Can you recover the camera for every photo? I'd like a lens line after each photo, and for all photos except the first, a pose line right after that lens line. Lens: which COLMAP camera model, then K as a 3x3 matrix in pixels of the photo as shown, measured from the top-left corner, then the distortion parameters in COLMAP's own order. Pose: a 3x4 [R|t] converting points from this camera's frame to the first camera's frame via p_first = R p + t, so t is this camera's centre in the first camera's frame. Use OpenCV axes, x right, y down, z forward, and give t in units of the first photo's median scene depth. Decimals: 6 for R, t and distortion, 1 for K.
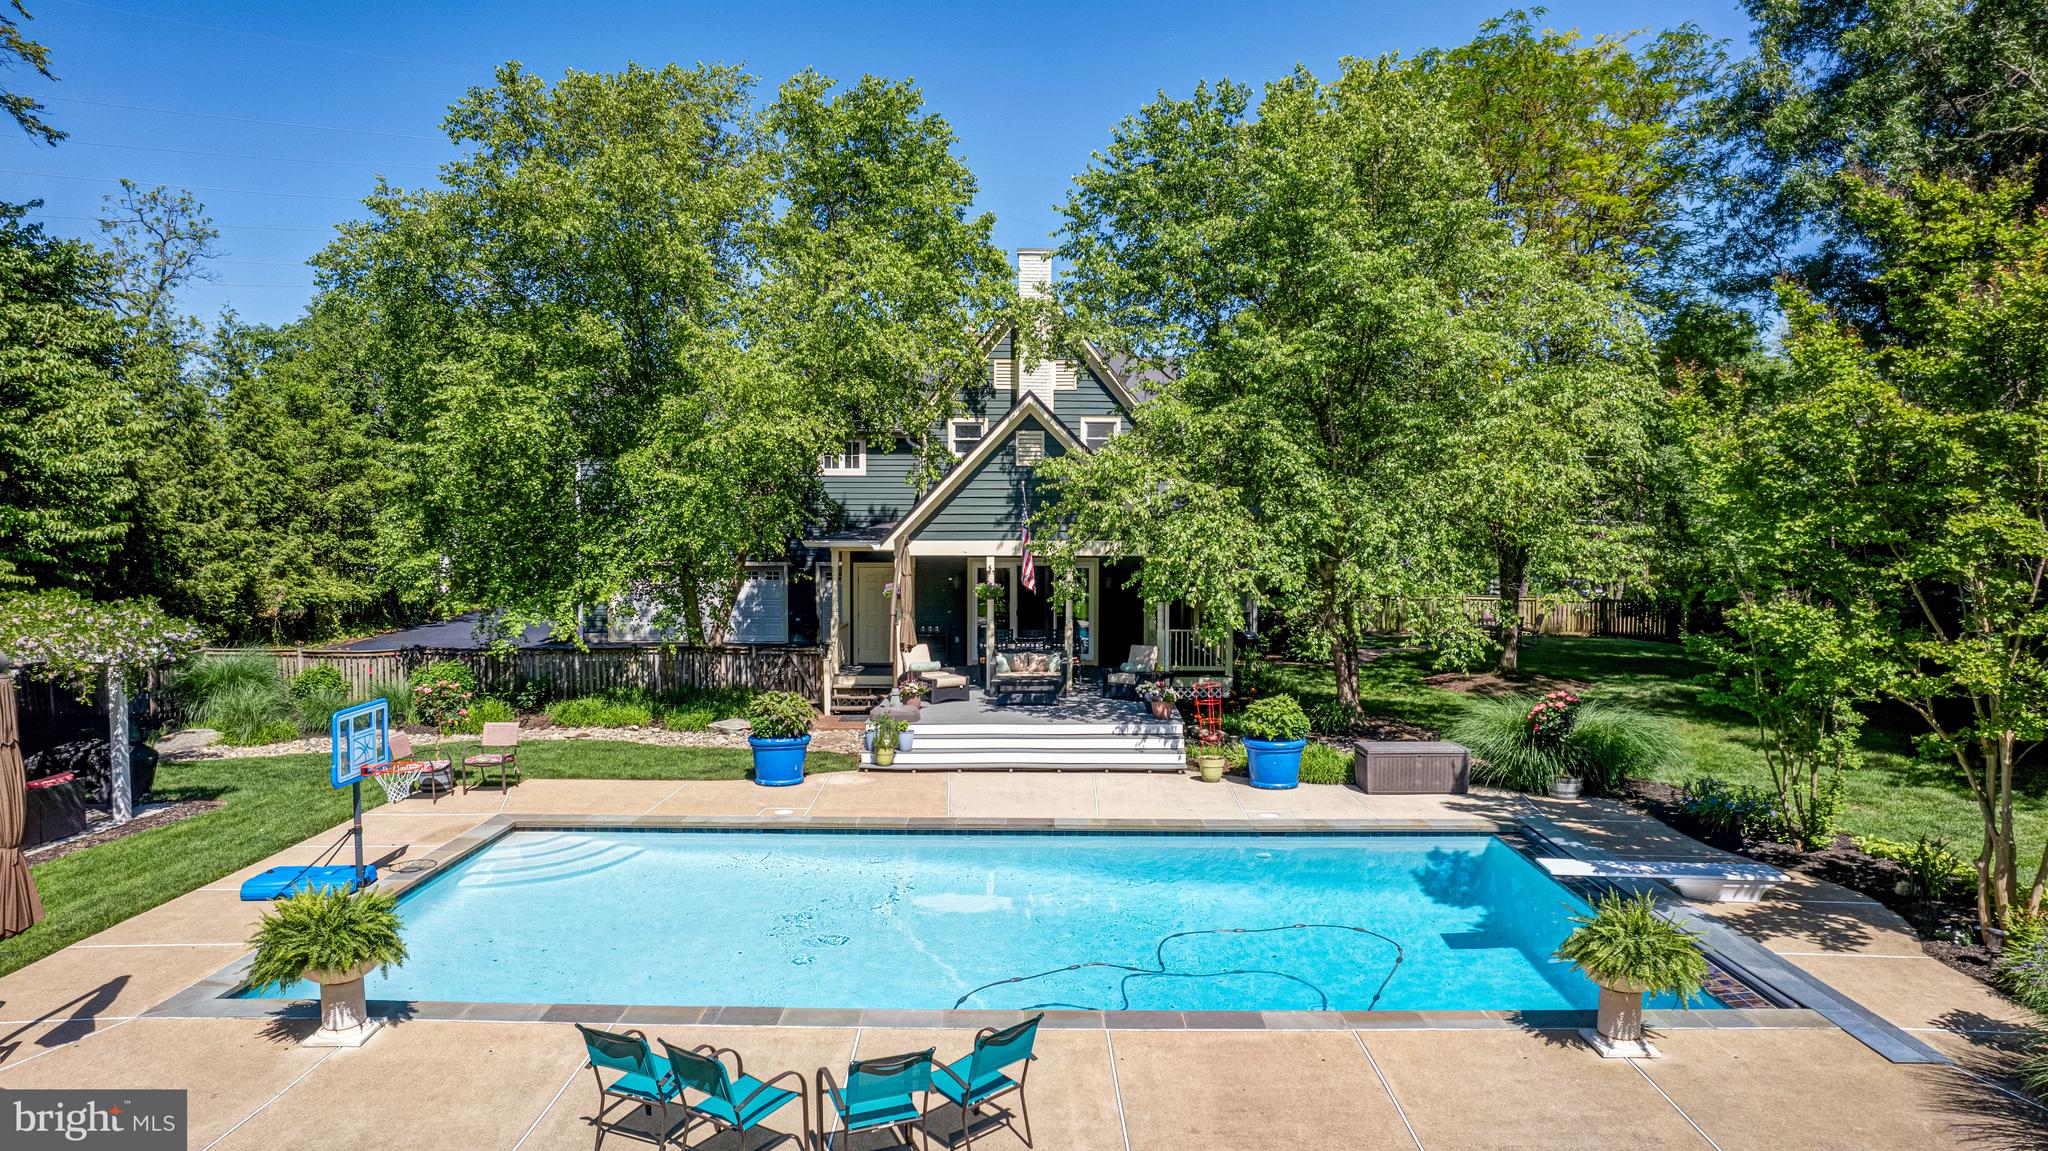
lens RADIAL K [[1305.0, 0, 1024.0], [0, 1305.0, 575.5], [0, 0, 1]] dist [-0.092934, 0.080206]
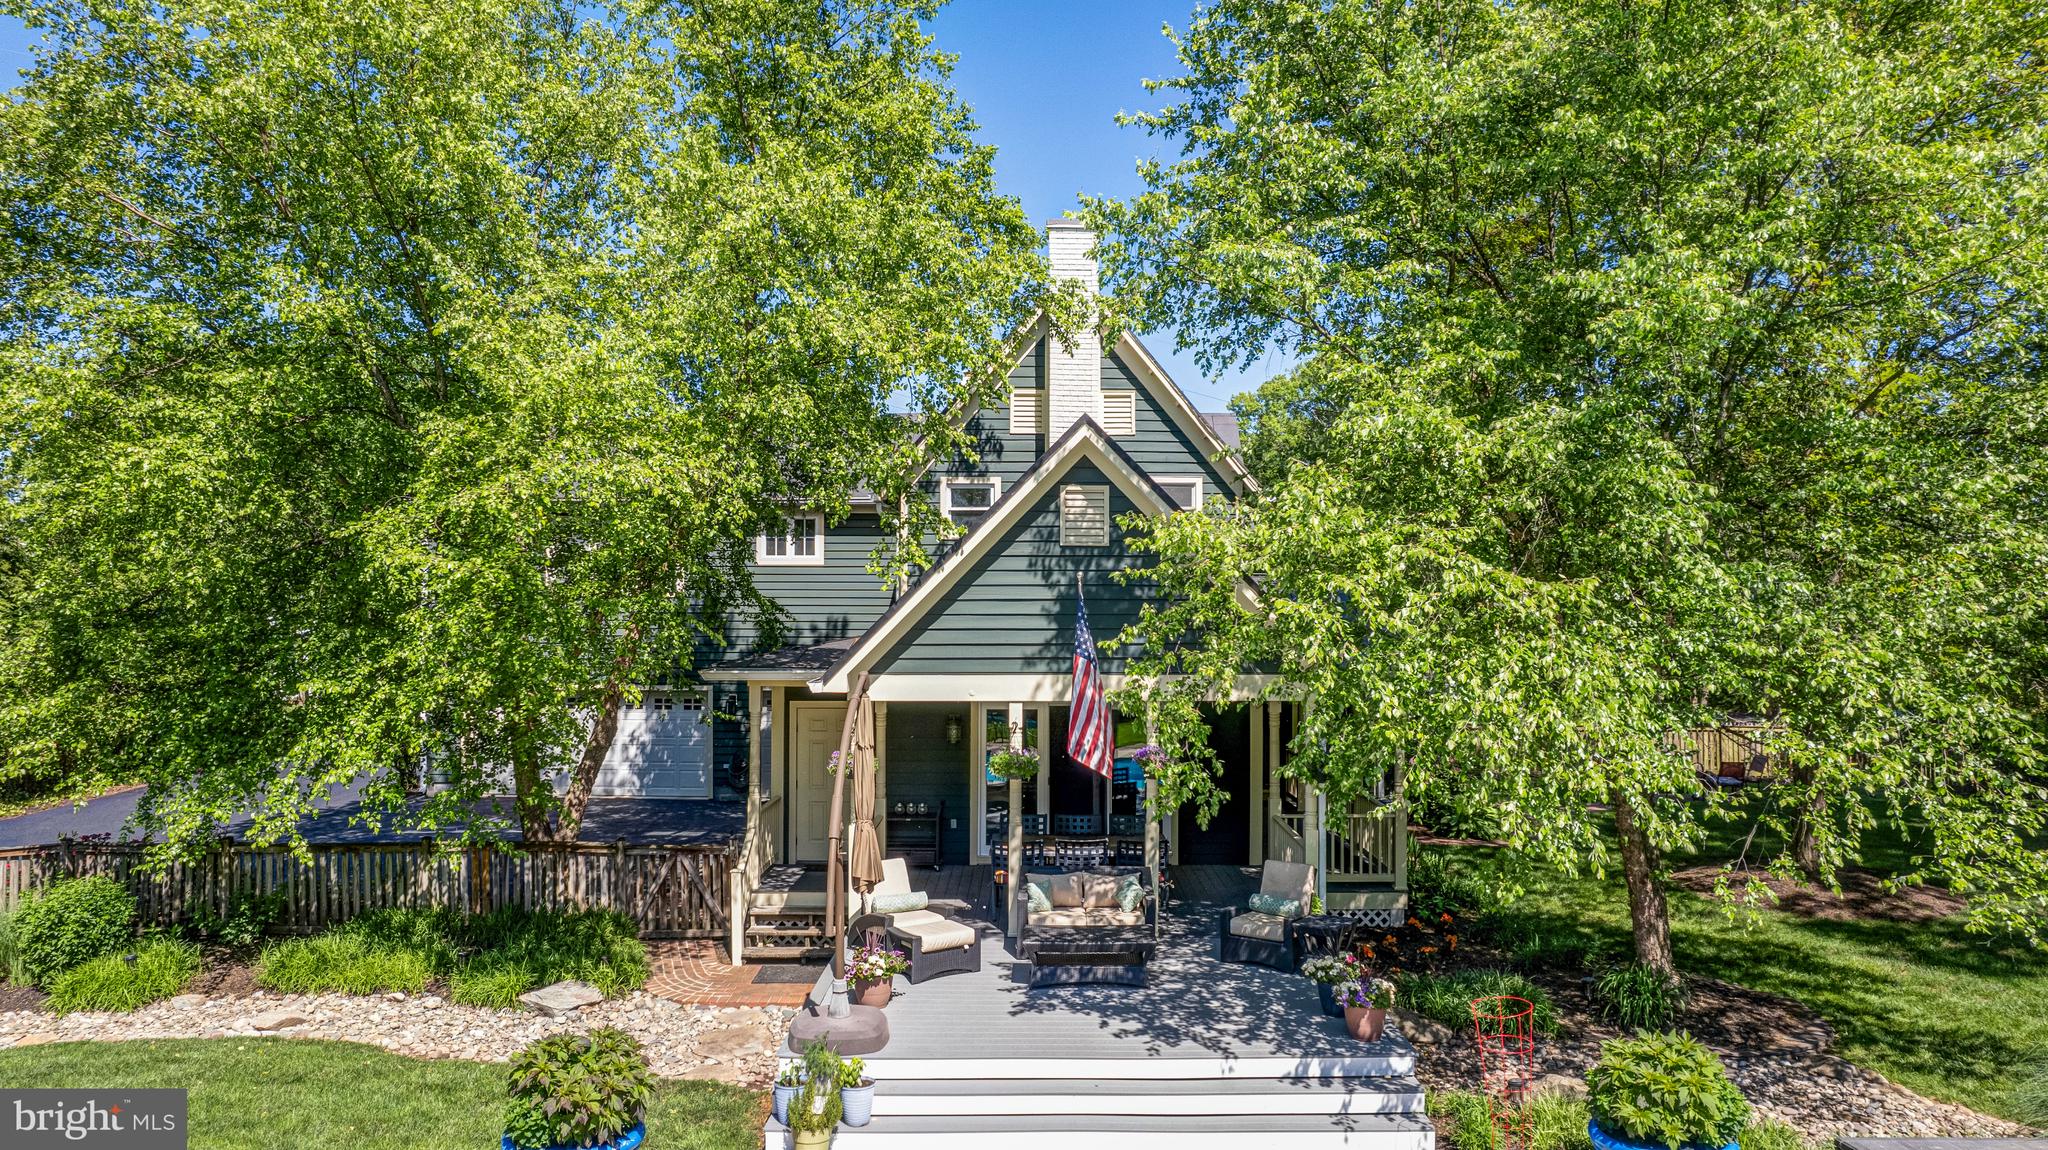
lens RADIAL K [[1300.3, 0, 1024.0], [0, 1300.3, 575.0], [0, 0, 1]] dist [-0.057555, 0.054582]
pose [[0.999934, -0.000045, 0.011467, -0.027212], [0.000872, 0.997395, -0.072132, -0.028088], [-0.011434, 0.072137, 0.997329, 0.405199]]
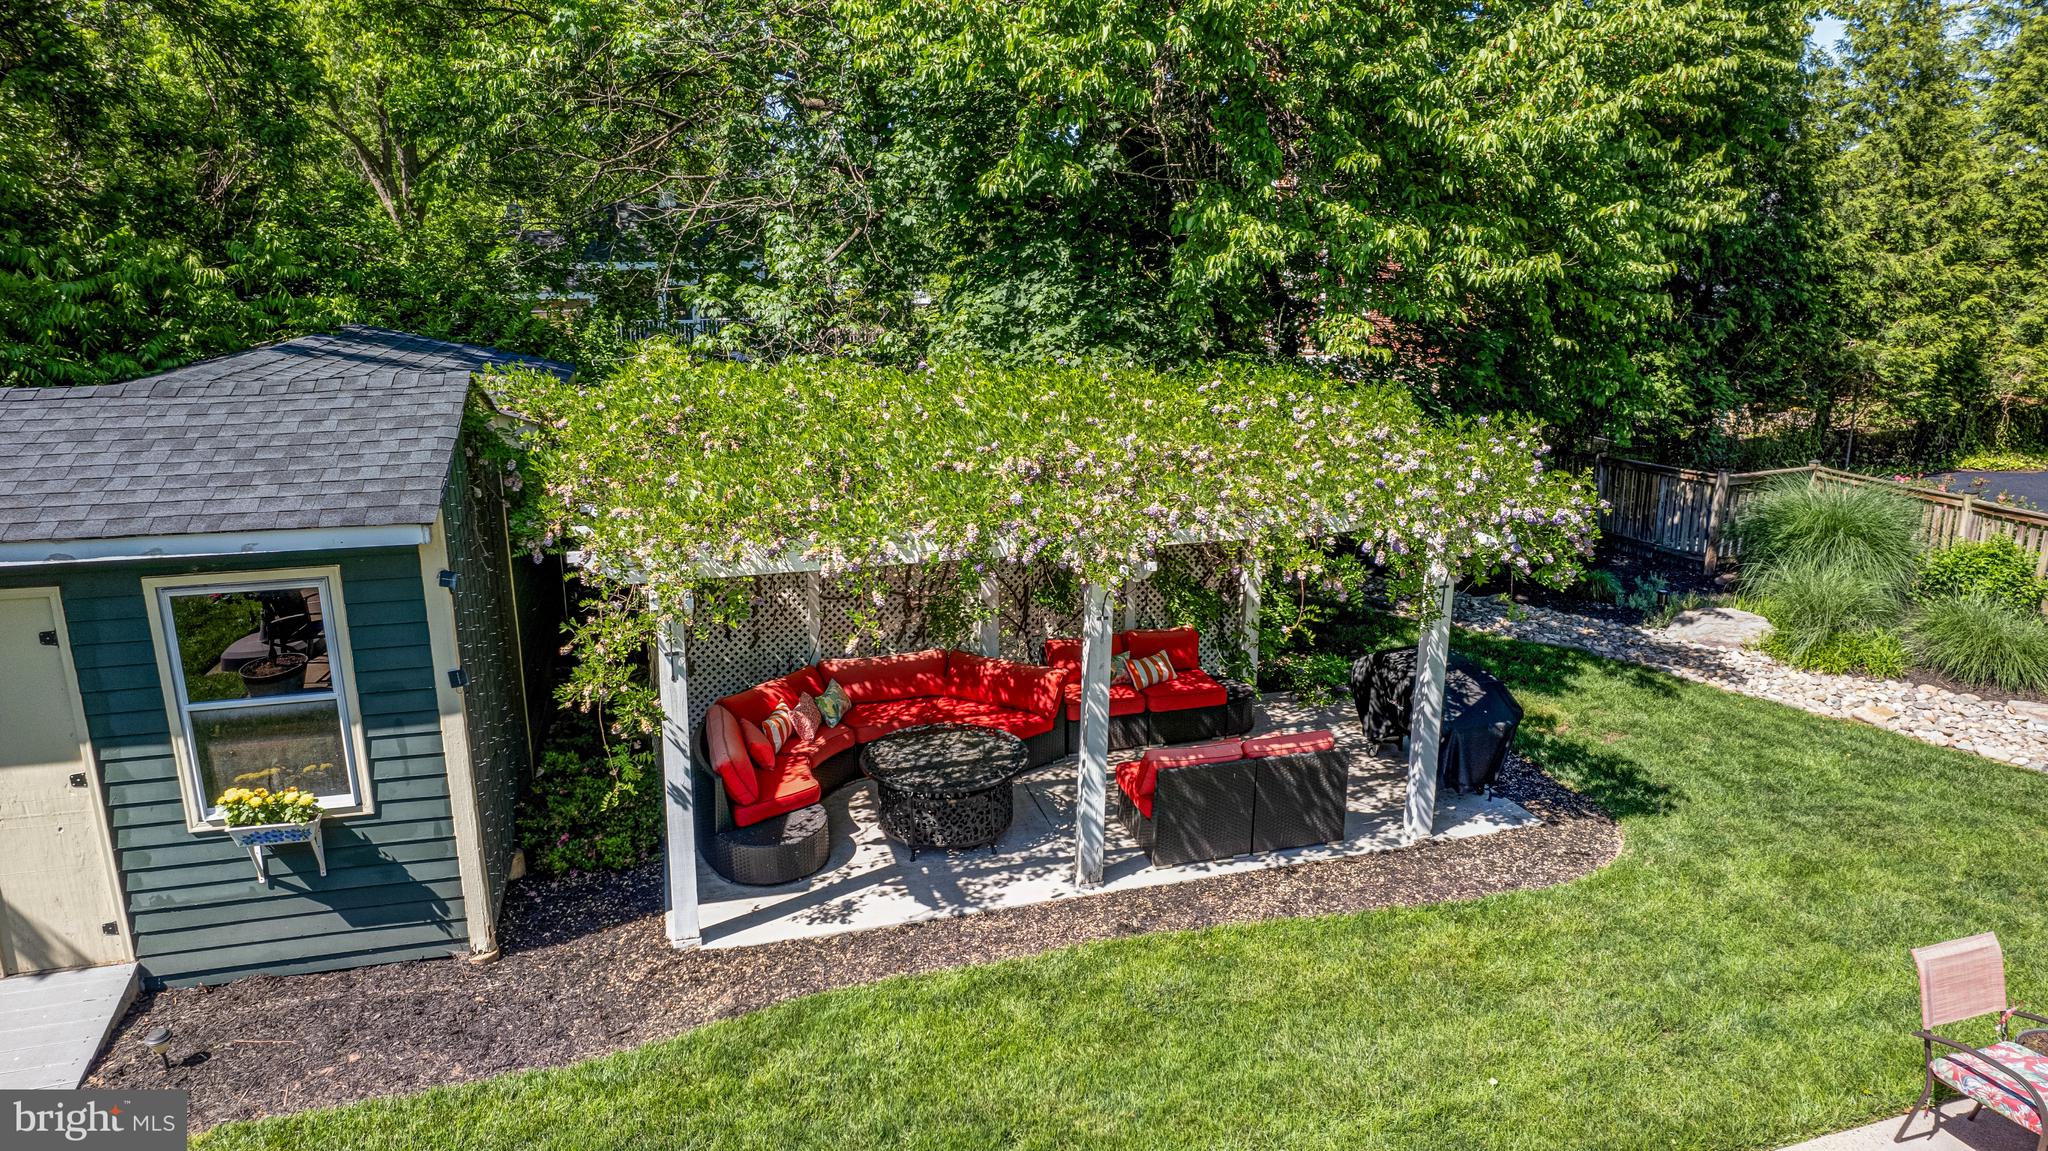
lens RADIAL K [[1305.0, 0, 1024.0], [0, 1305.0, 575.5], [0, 0, 1]] dist [-0.092934, 0.080206]
pose [[0.324609, 0.243315, -0.914017, -0.207616], [-0.047004, 0.969302, 0.241338, -0.022668], [0.944680, -0.035378, 0.326081, 0.467473]]
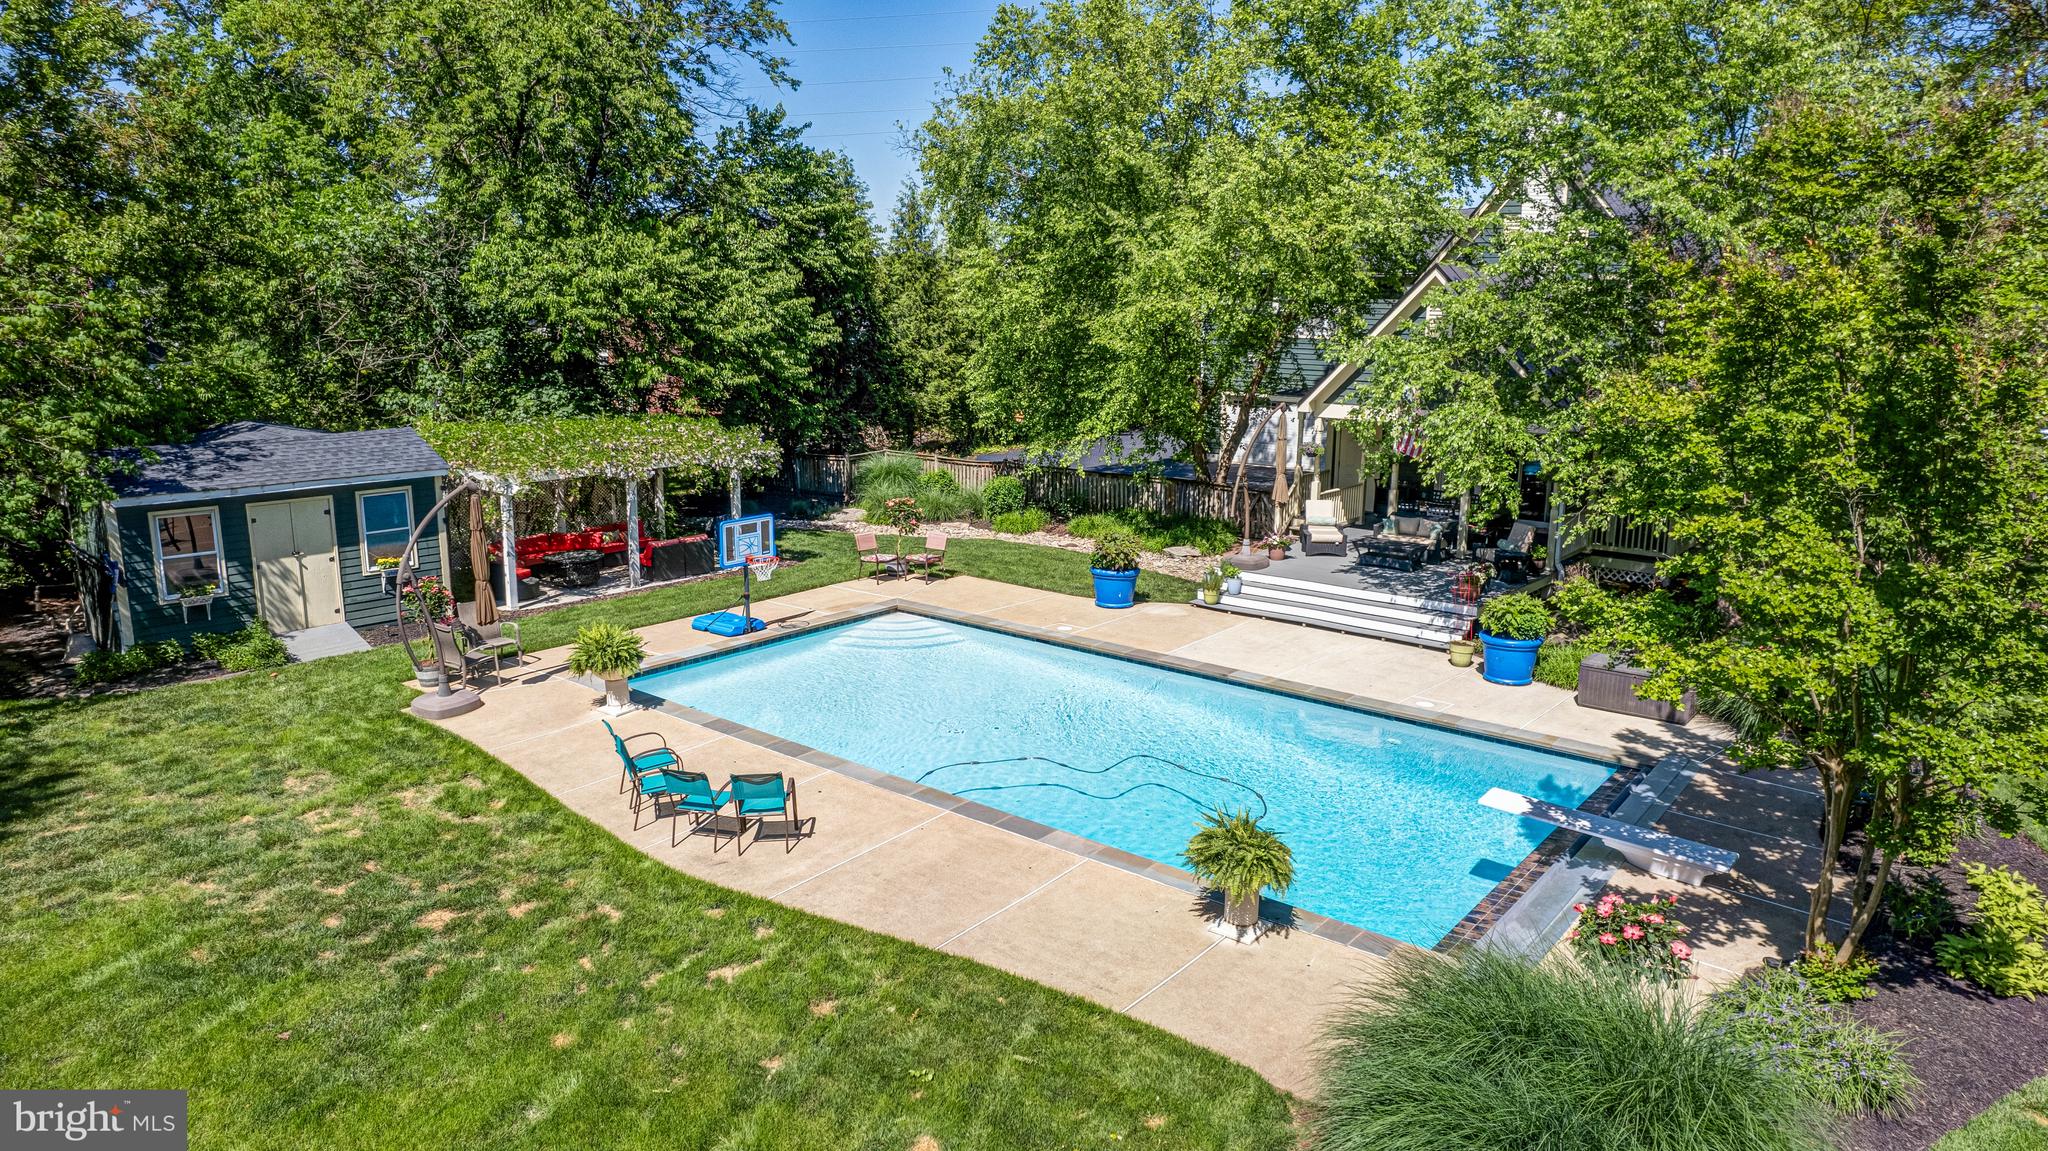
lens RADIAL K [[1295.4, 0, 1024.0], [0, 1295.4, 575.5], [0, 0, 1]] dist [-0.047751, 0.000507]
pose [[0.779780, 0.135461, -0.611223, 0.377639], [-0.036390, 0.984467, 0.171756, -0.059188], [0.624995, -0.111689, 0.772597, -0.007602]]
